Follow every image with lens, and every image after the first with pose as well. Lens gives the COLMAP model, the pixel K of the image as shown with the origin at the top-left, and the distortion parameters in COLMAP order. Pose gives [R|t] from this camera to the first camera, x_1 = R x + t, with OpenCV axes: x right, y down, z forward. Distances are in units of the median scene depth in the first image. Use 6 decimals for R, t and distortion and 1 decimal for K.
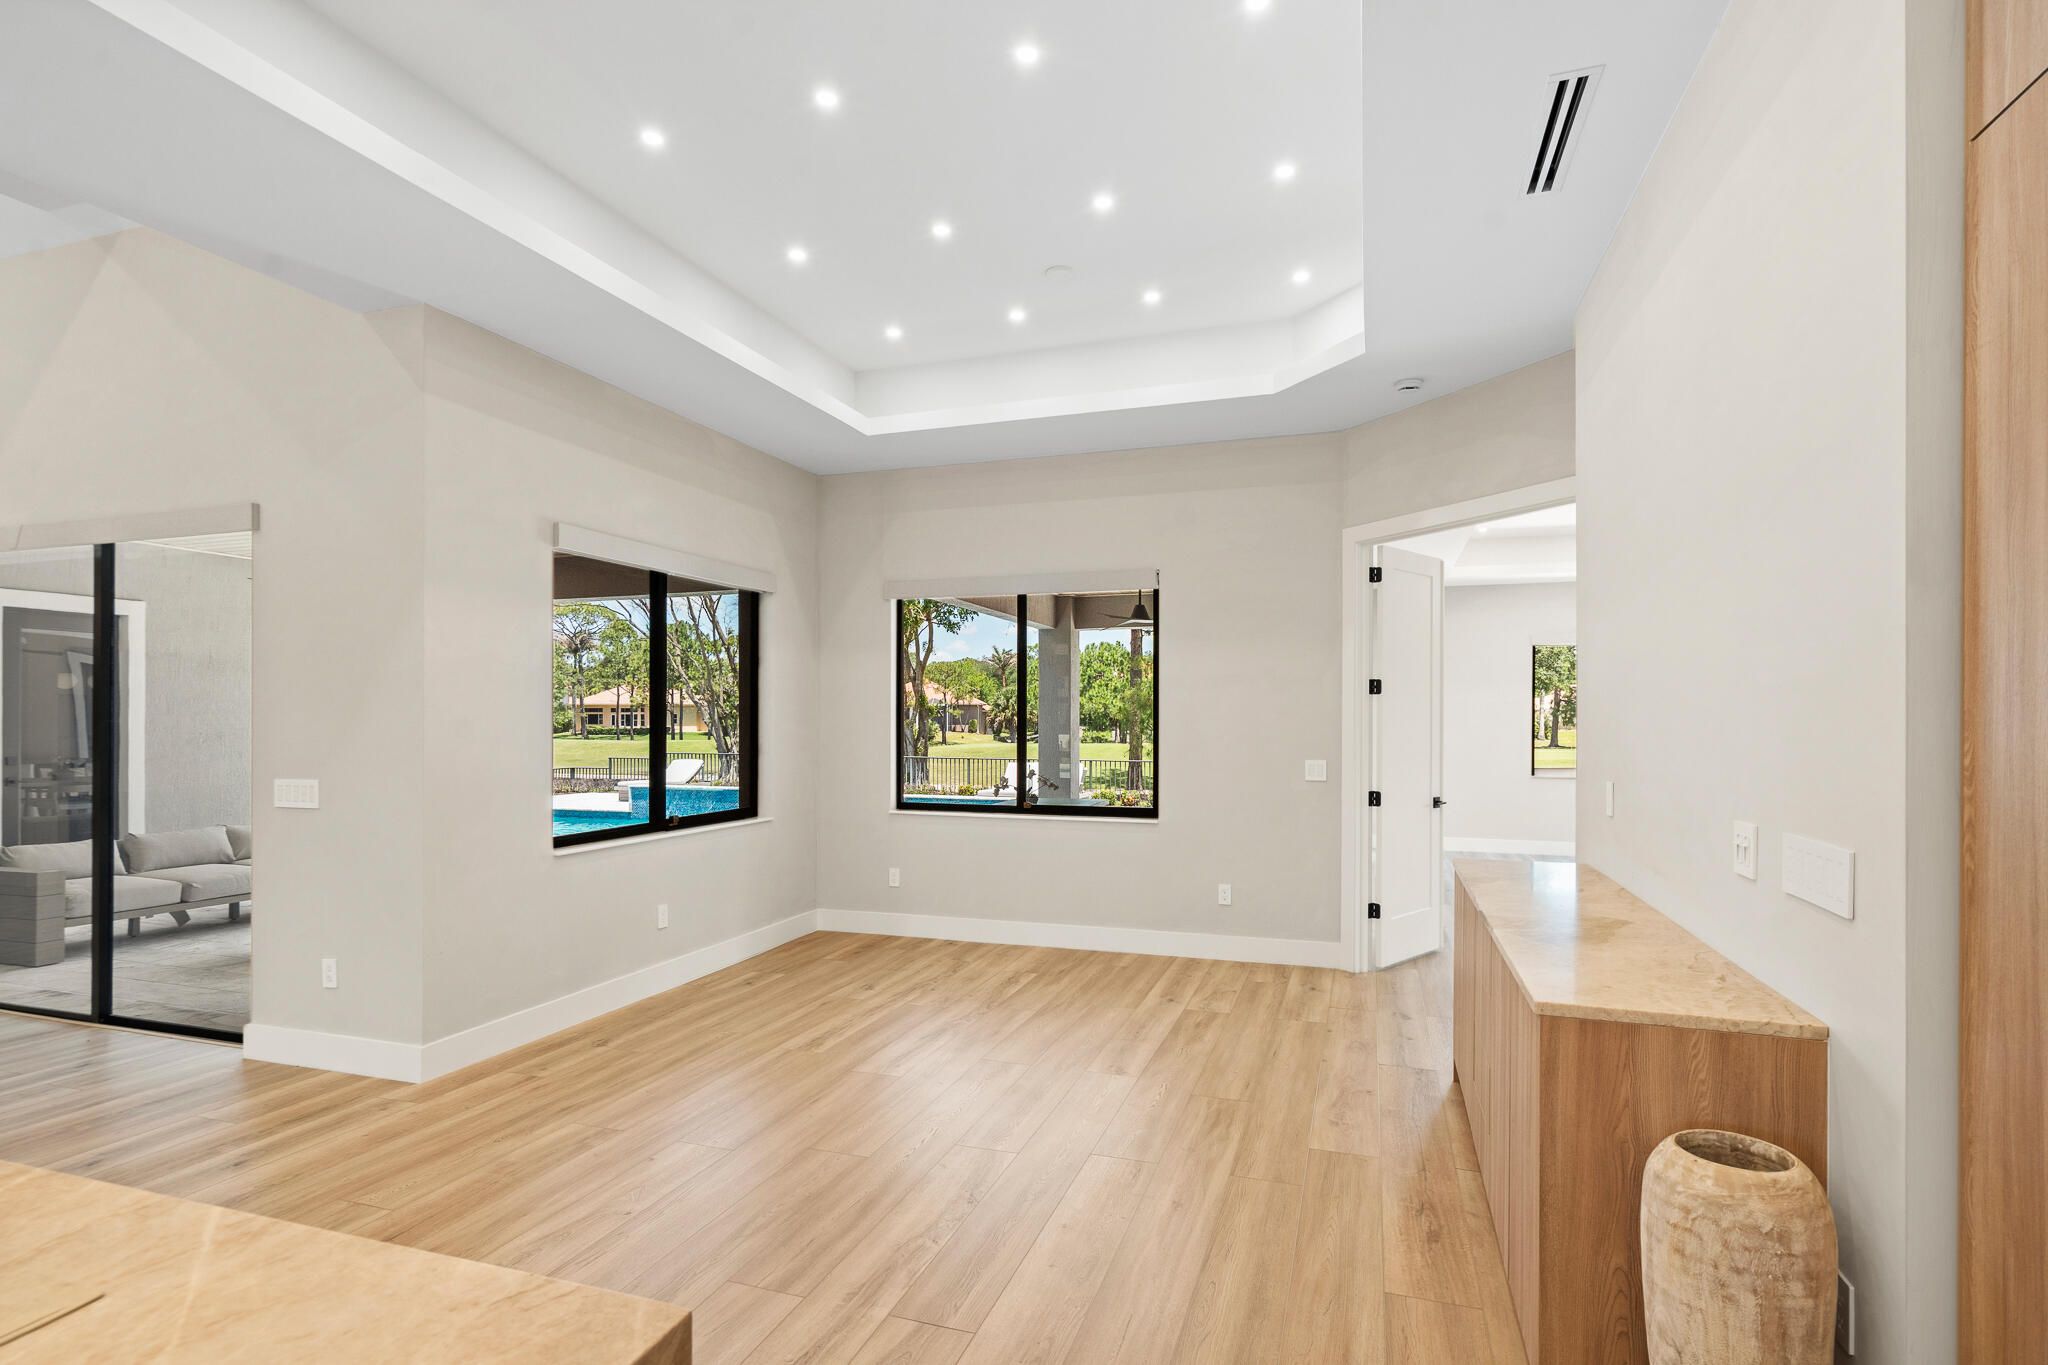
lens RADIAL K [[1001.3, 0, 1032.2], [0, 1001.3, 706.0], [0, 0, 1]] dist [-0.041940, 0.025394]
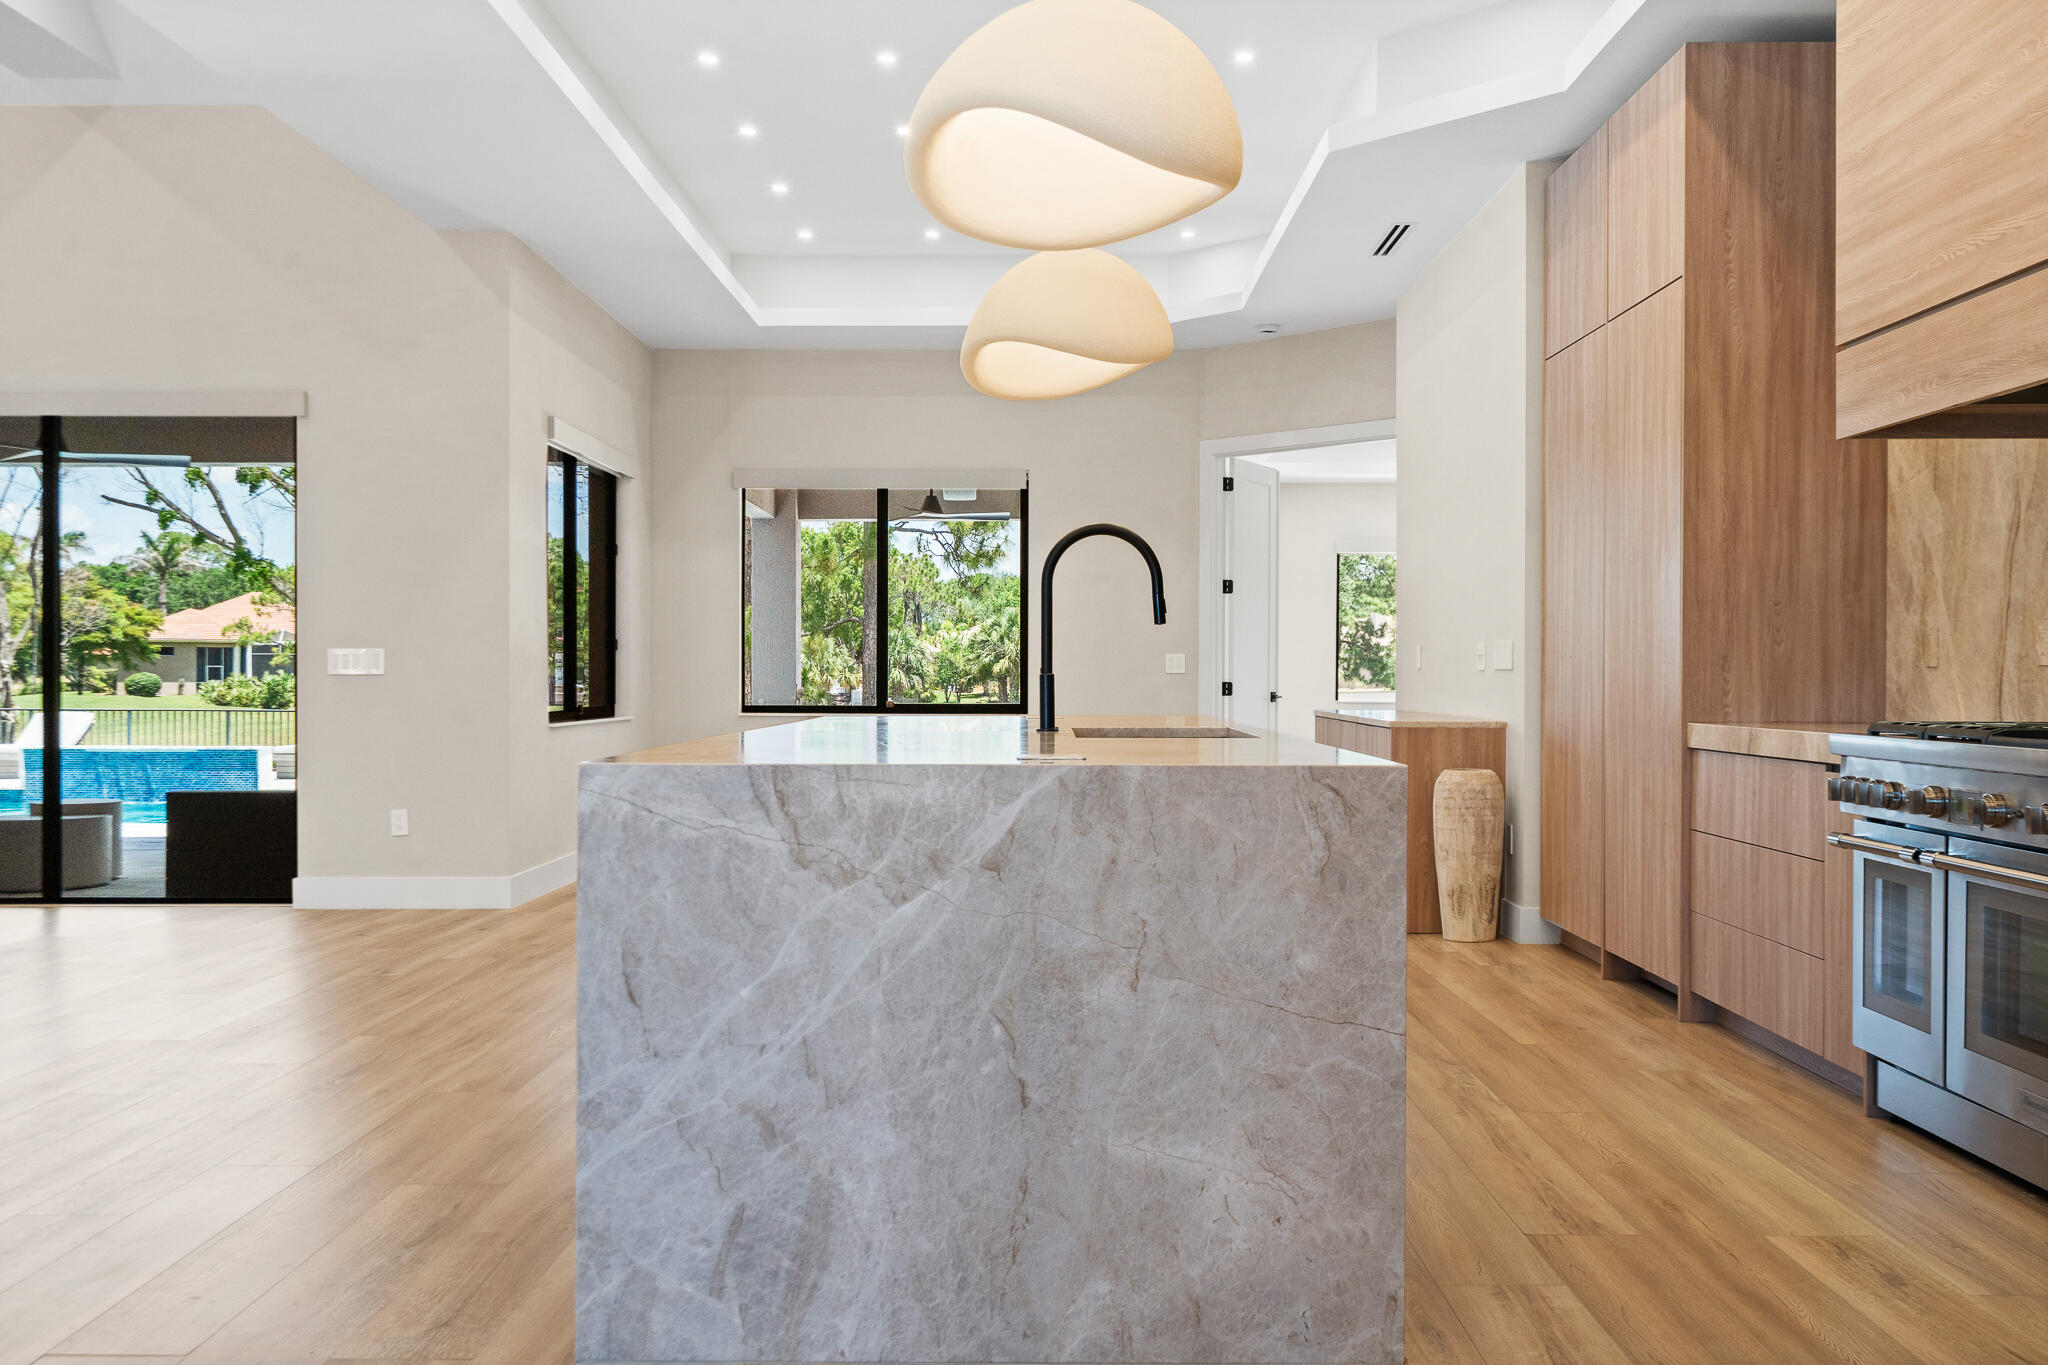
lens RADIAL K [[1843.1, 0, 1030.4], [0, 1843.1, 643.6], [0, 0, 1]] dist [-0.010800, 0.002696]
pose [[0.948766, 0.006248, 0.315917, -0.653298], [-0.003882, 0.999960, -0.008118, 0.079246], [-0.315955, 0.006476, 0.948752, -1.113455]]
